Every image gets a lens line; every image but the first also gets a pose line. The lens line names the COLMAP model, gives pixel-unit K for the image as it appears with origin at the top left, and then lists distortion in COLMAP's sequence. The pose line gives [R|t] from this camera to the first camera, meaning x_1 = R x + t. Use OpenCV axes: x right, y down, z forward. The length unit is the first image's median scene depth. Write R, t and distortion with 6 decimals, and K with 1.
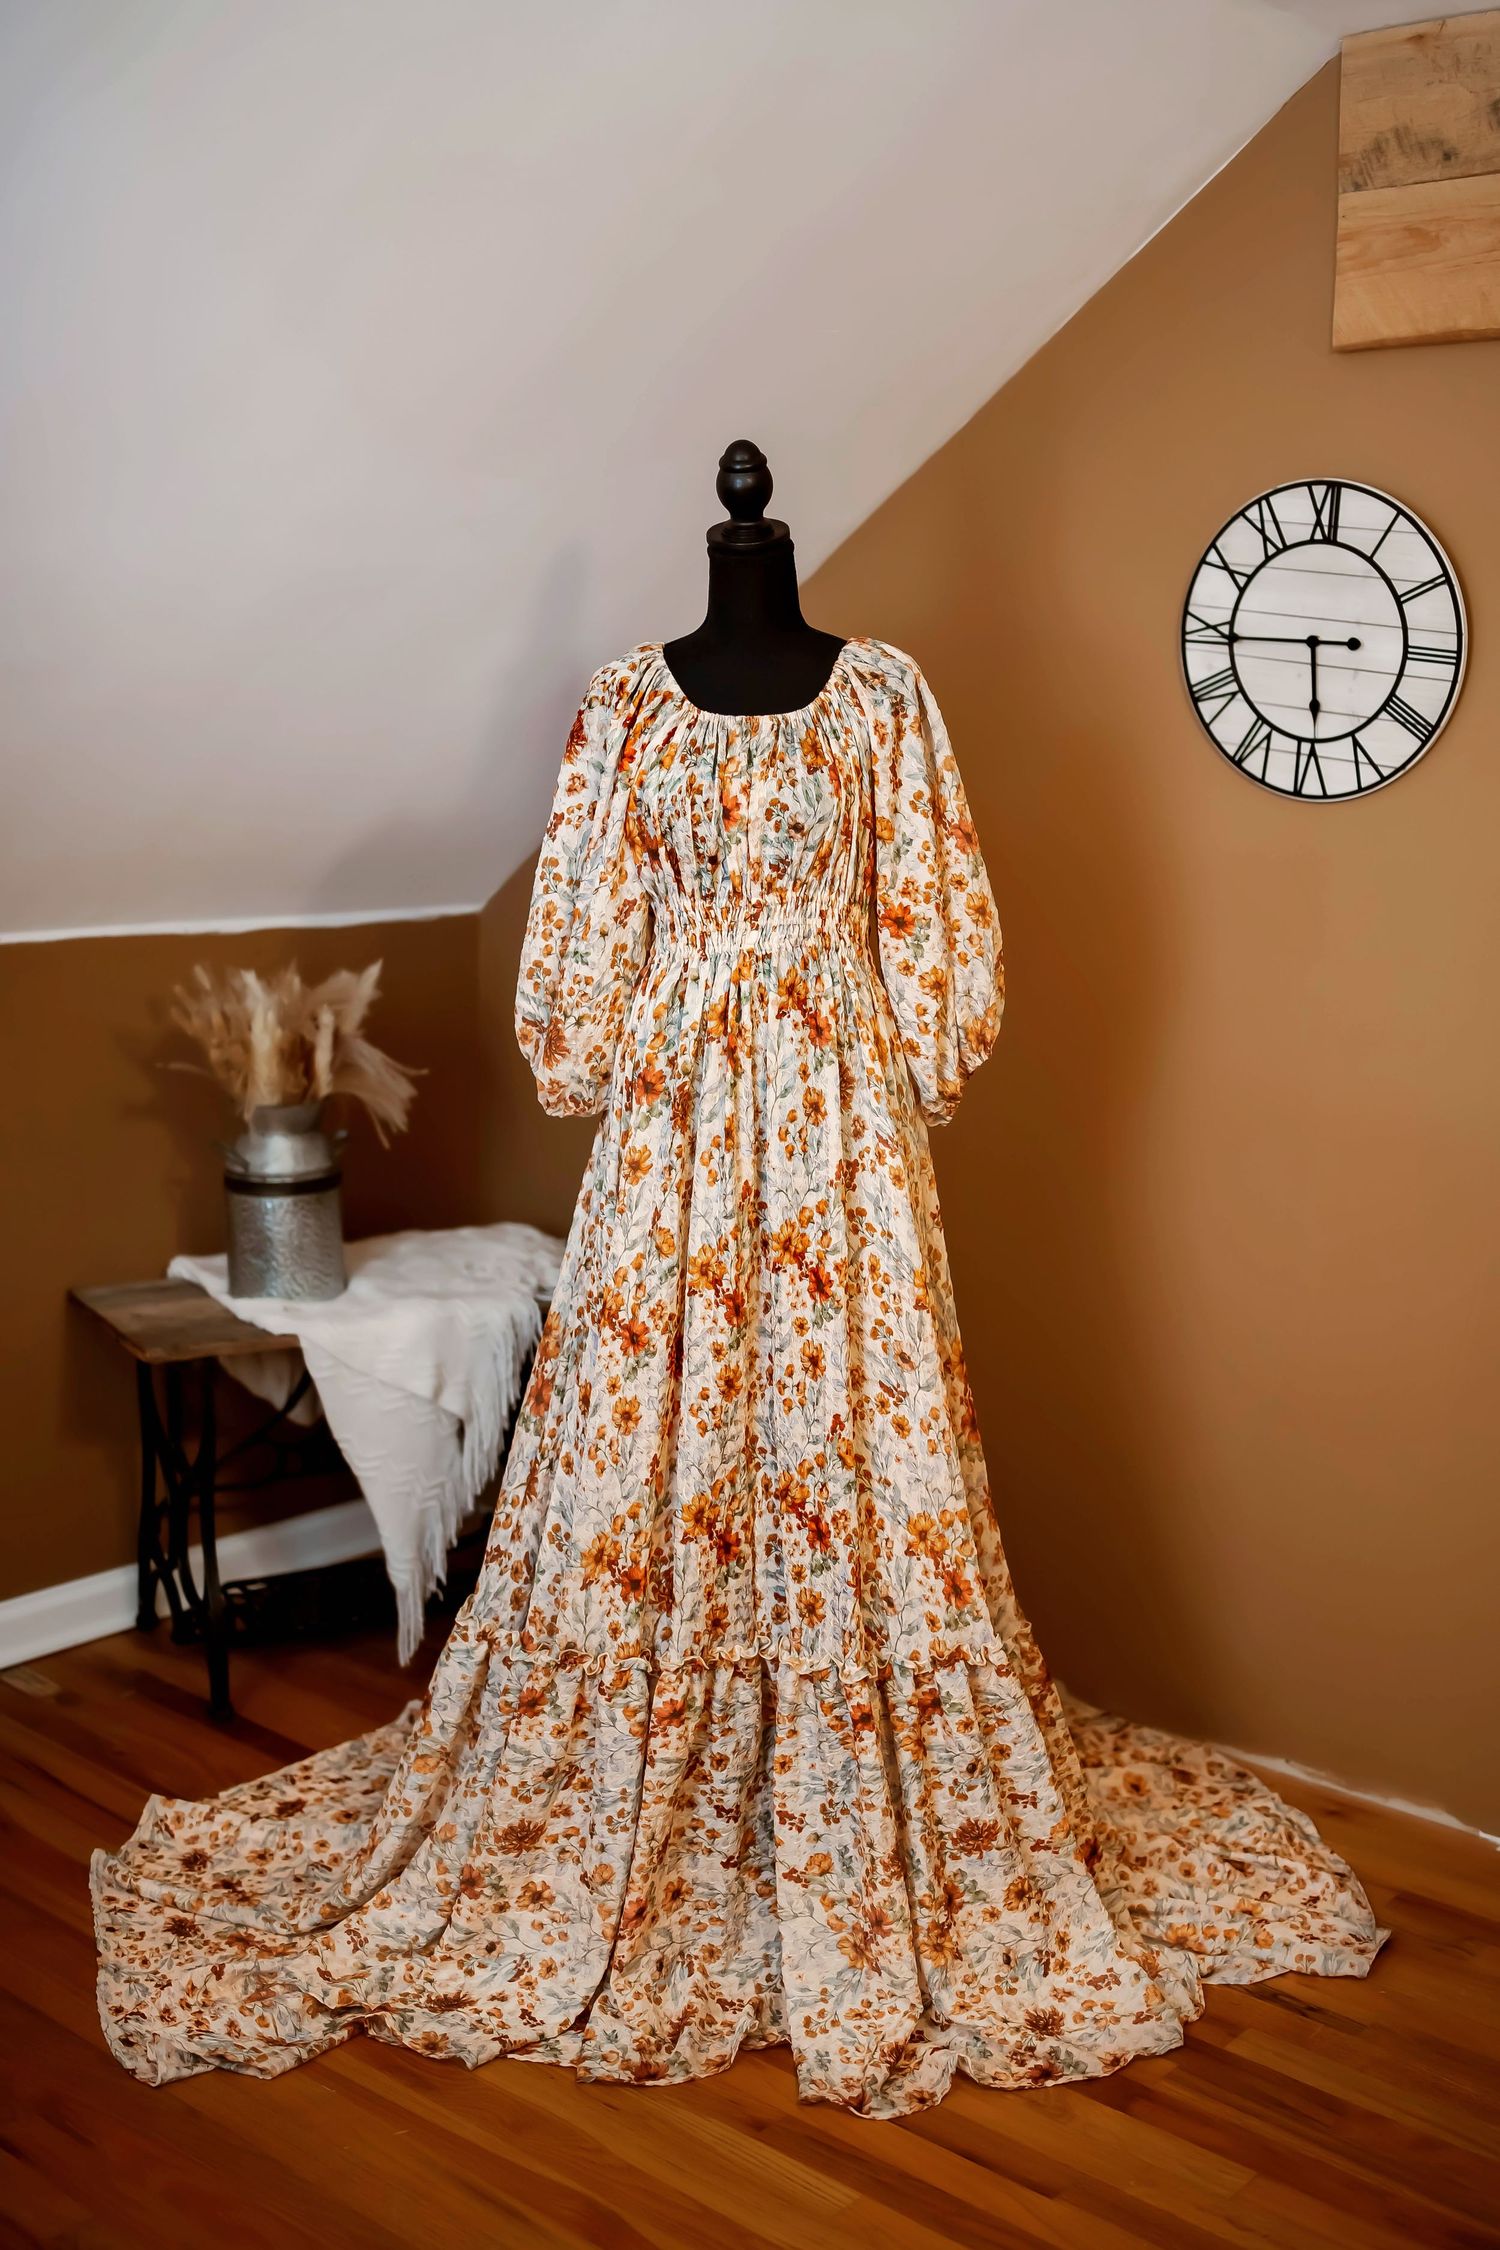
lens RADIAL K [[2481.4, 0, 827.1], [0, 2481.4, 1081.7], [0, 0, 1]] dist [-0.038833, 0.000000]
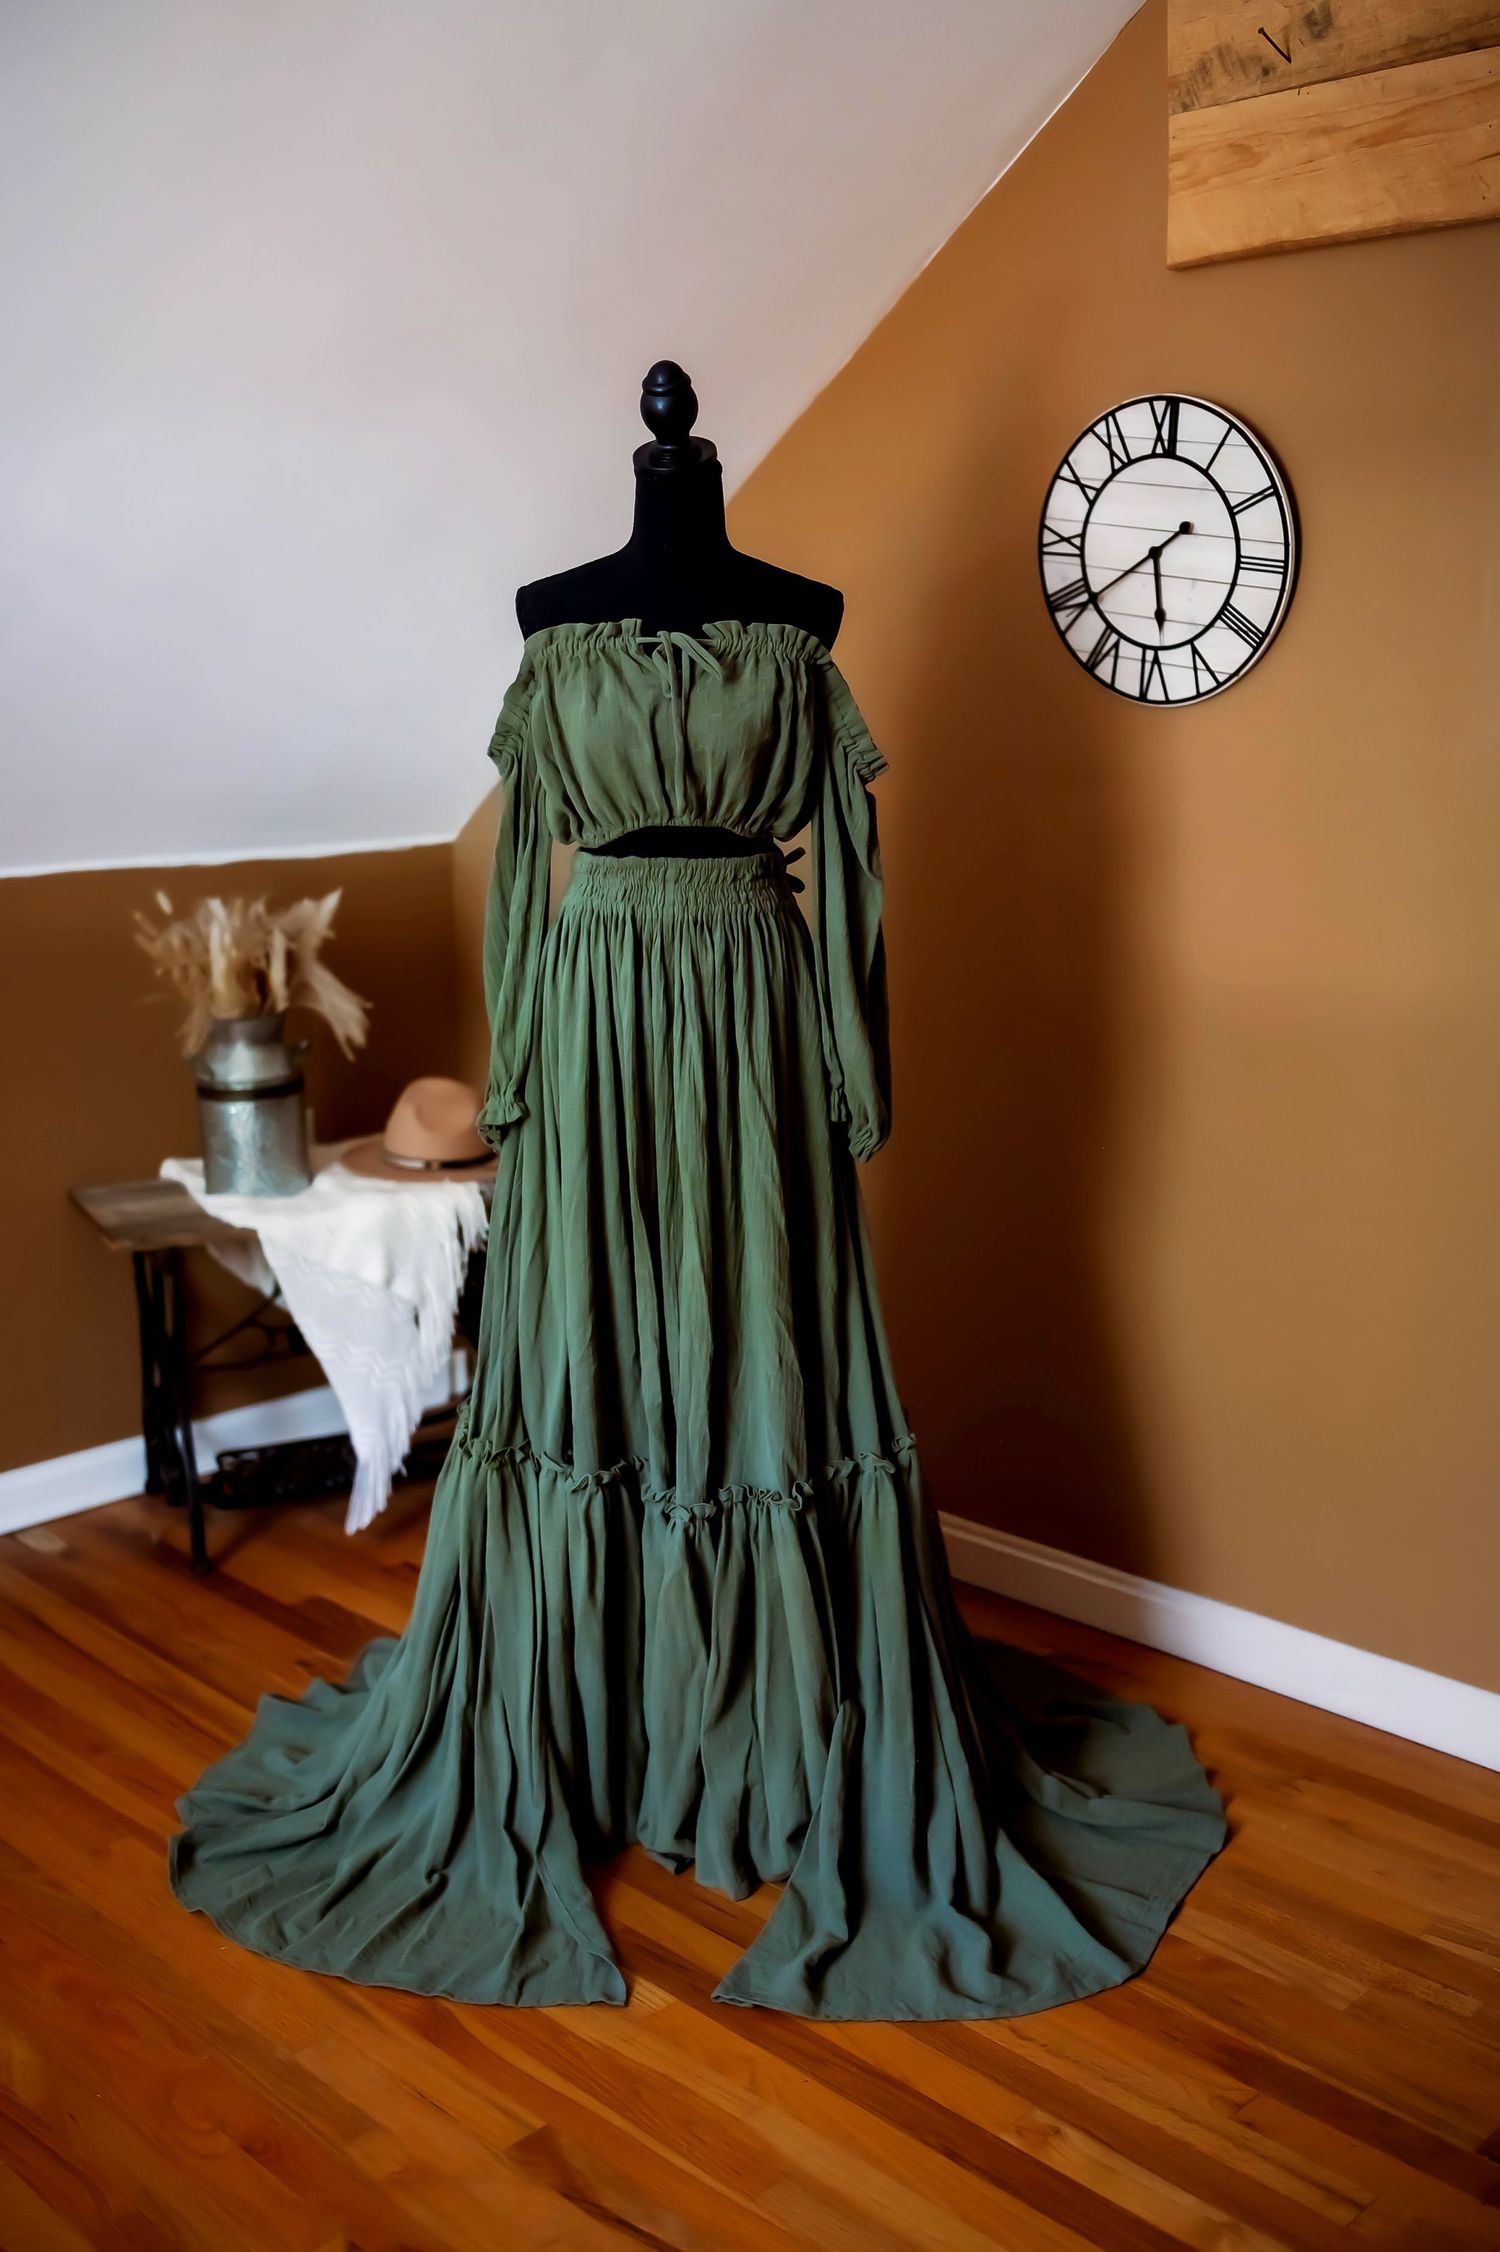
lens RADIAL K [[2285.7, 0, 758.7], [0, 2285.7, 1121.2], [0, 0, 1]] dist [-0.047016, 0.000000]
pose [[0.995540, -0.016084, -0.092955, 0.109873], [0.020626, 0.998629, 0.048110, 0.011876], [0.092054, -0.049812, 0.994507, 0.016942]]
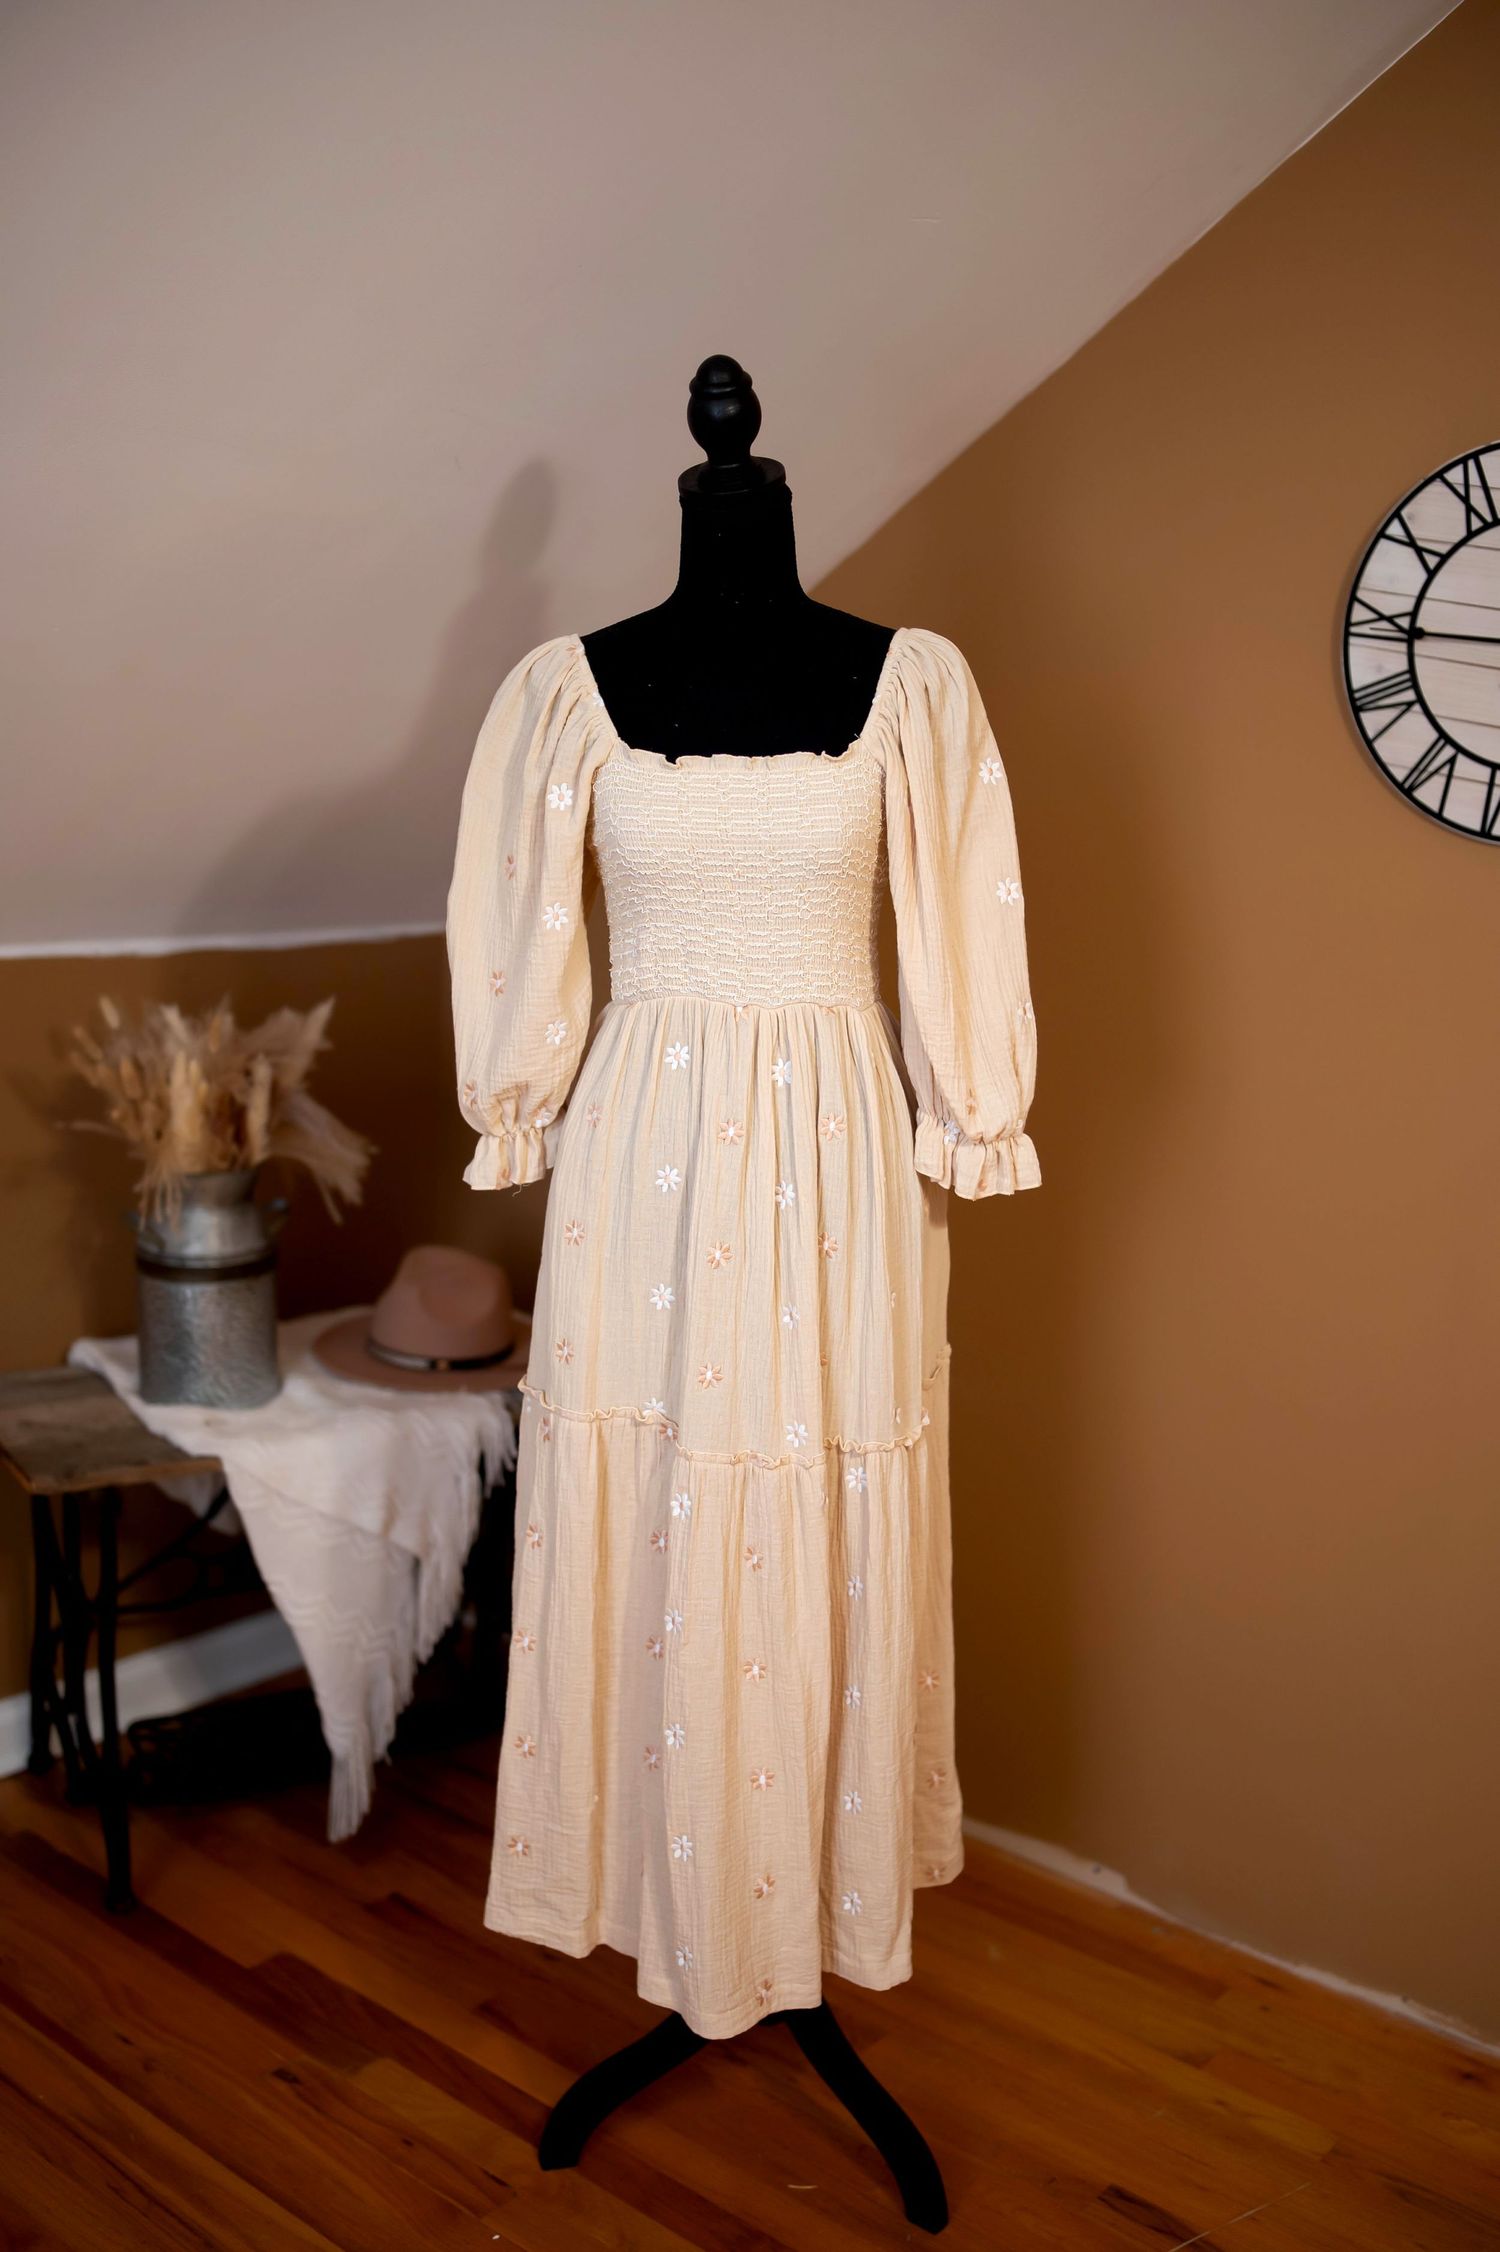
lens RADIAL K [[2285.7, 0, 769.9], [0, 2285.7, 1147.0], [0, 0, 1]] dist [-0.047016, 0.000000]
pose [[0.999493, 0.027142, 0.016664, -0.049989], [-0.027837, 0.998688, 0.042992, -0.040346], [-0.015475, -0.043434, 0.998936, 0.263006]]
